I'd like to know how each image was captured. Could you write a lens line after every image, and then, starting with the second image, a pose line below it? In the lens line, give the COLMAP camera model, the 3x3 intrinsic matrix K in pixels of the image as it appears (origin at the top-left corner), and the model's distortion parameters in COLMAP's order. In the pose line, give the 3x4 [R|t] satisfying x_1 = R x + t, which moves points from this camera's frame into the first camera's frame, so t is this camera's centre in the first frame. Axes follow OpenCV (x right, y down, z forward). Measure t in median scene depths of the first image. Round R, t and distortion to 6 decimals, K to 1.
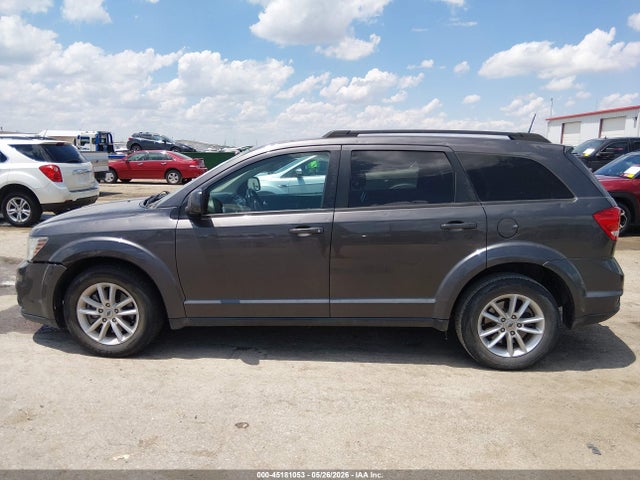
lens RADIAL K [[491.4, 0, 320.0], [0, 491.4, 240.0], [0, 0, 1]] dist [0.074416, -0.128273]
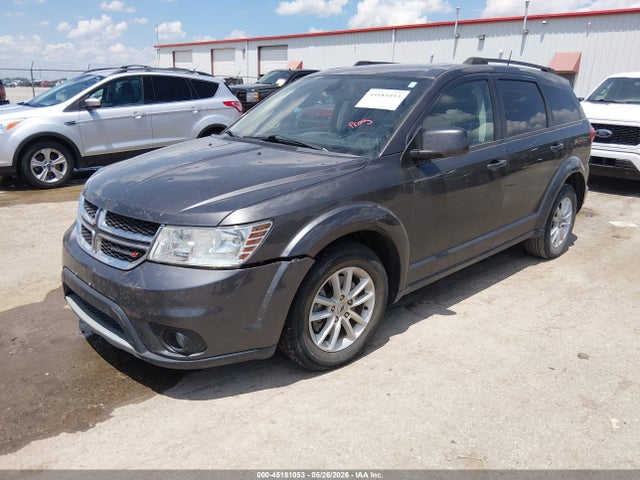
lens RADIAL K [[491.4, 0, 320.0], [0, 491.4, 240.0], [0, 0, 1]] dist [0.074416, -0.128273]
pose [[0.691624, -0.205918, 0.692282, -0.104357], [0.108851, 0.977267, 0.181939, -0.009510], [-0.714008, -0.050478, 0.698315, 0.059426]]
